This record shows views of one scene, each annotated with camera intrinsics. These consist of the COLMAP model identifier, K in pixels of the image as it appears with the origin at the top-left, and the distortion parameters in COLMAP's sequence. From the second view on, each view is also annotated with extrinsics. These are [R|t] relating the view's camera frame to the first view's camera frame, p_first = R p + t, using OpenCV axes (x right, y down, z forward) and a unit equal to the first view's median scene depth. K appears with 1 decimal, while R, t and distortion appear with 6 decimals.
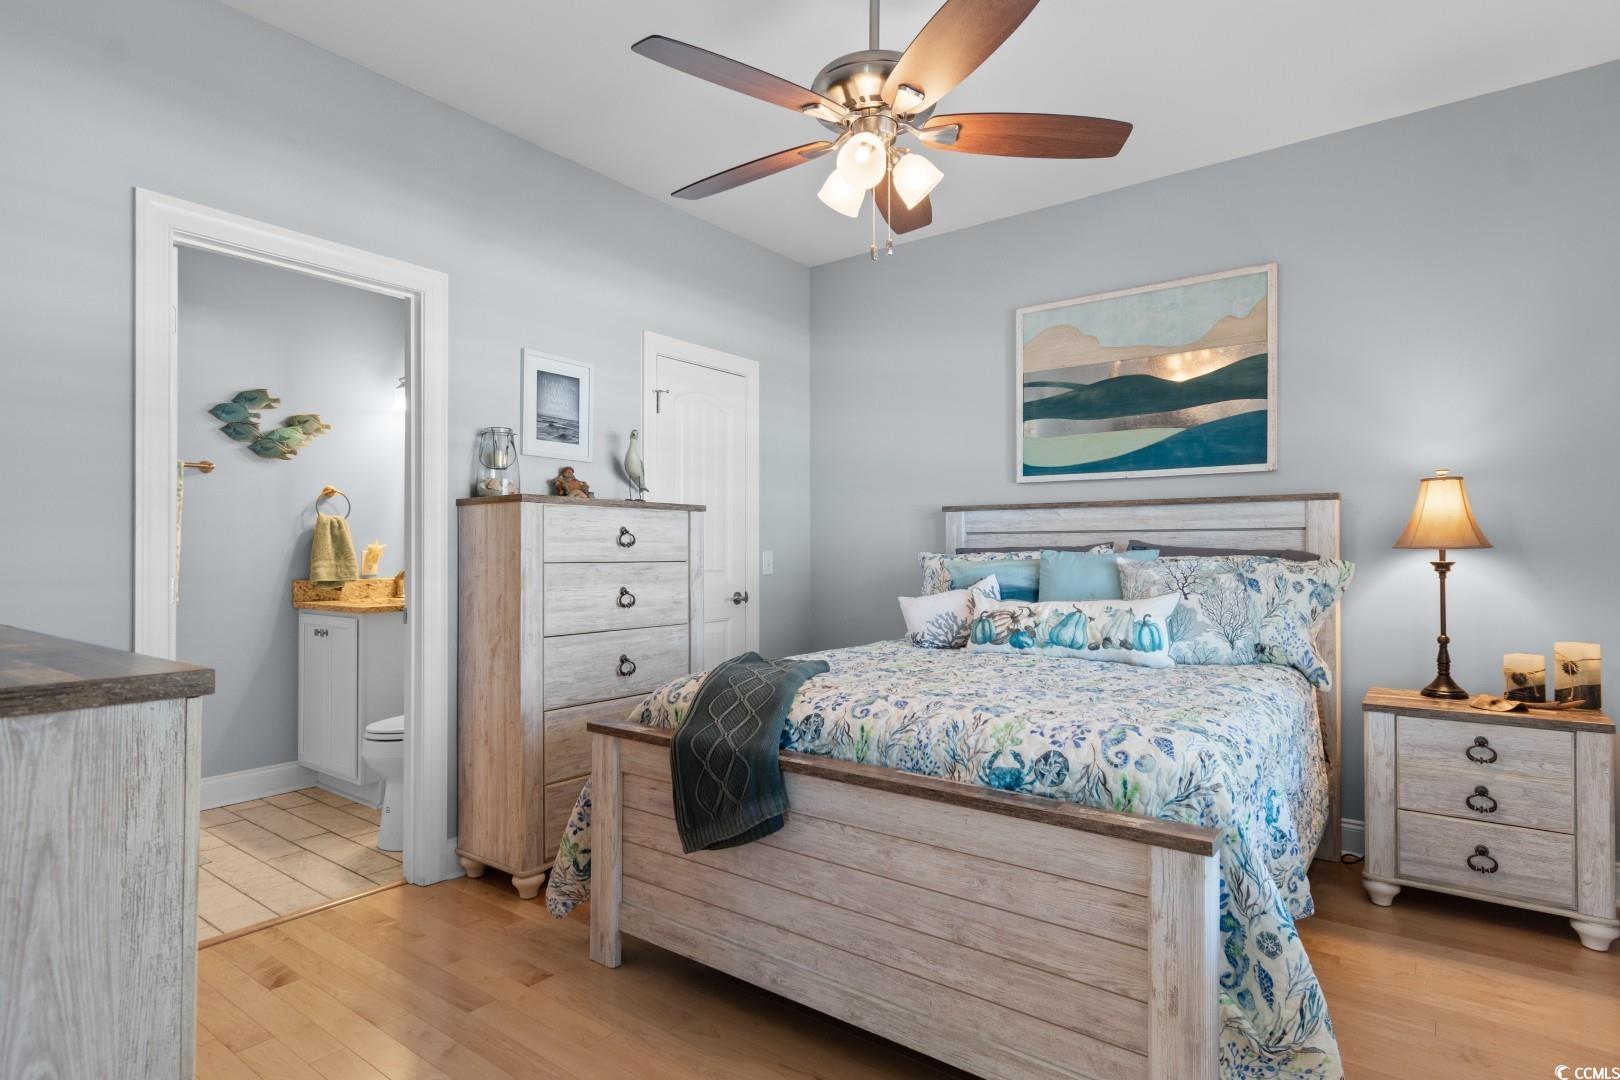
lens RADIAL K [[858.5, 0, 815.5], [0, 858.5, 546.1], [0, 0, 1]] dist [0.002195, 0.000044]
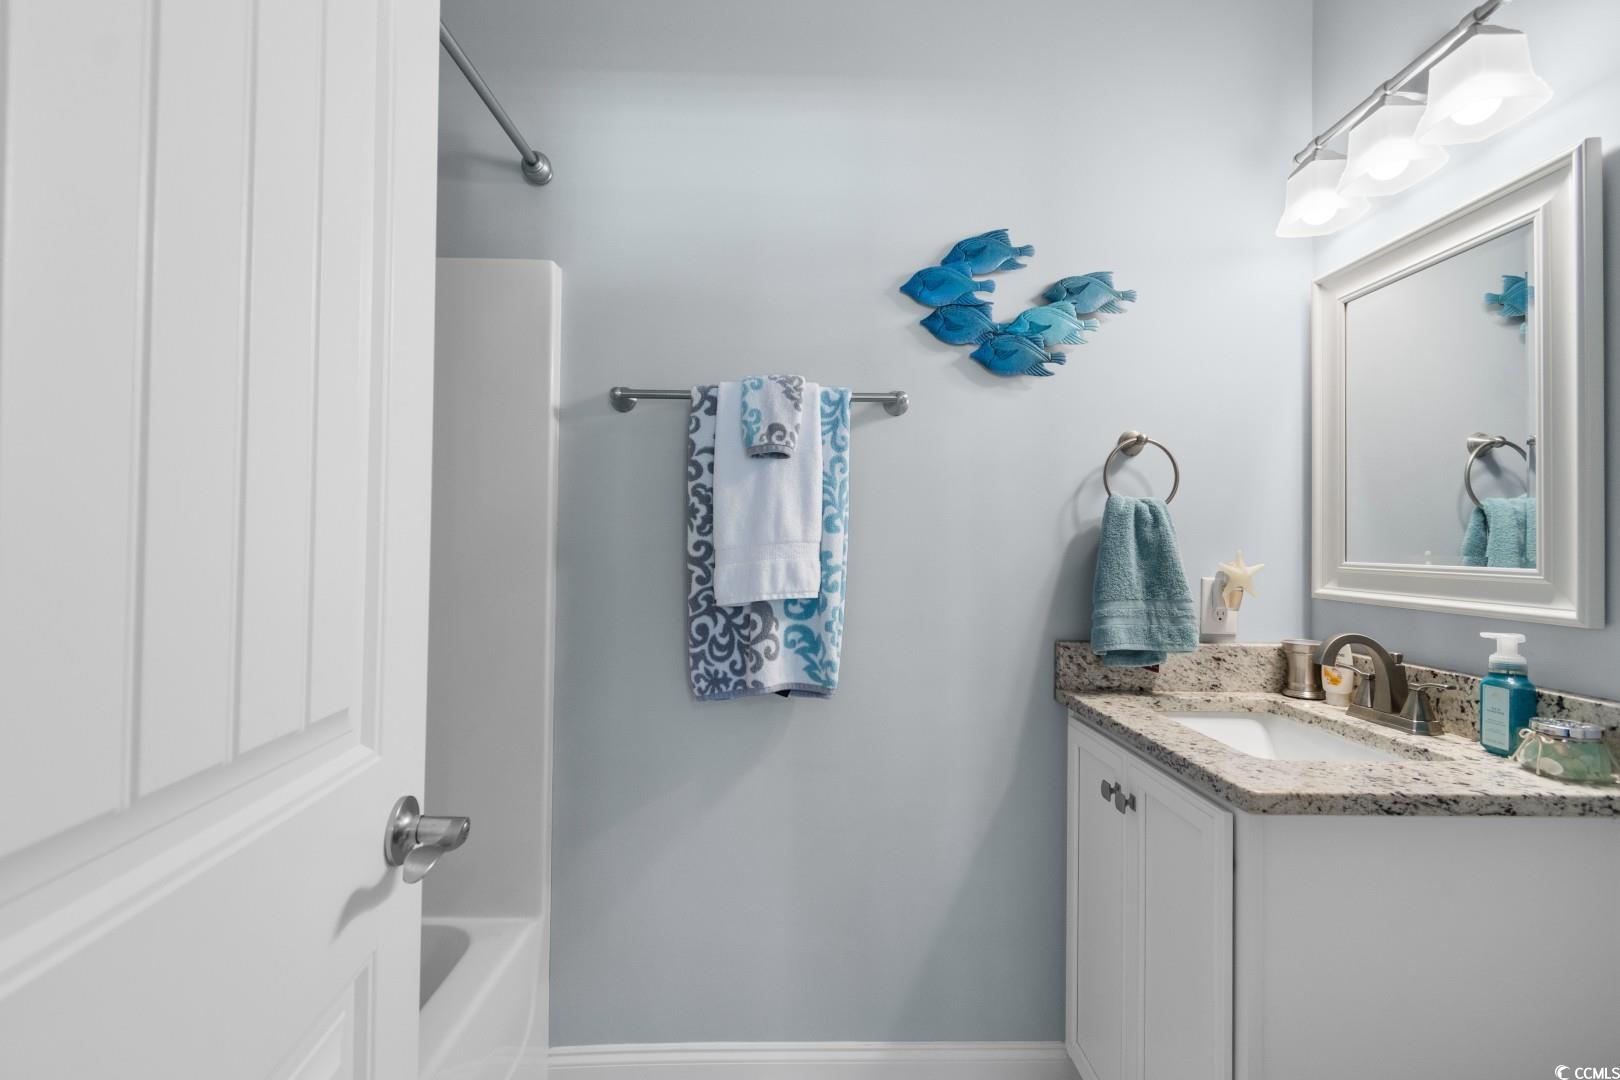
lens RADIAL K [[723.1, 0, 815.7], [0, 723.1, 541.2], [0, 0, 1]] dist [-0.003944, -0.000477]
pose [[0.627732, 0.008866, -0.778379, -0.392322], [0.000779, 0.999927, 0.012017, -0.017635], [0.778429, -0.008150, 0.627680, 0.663644]]
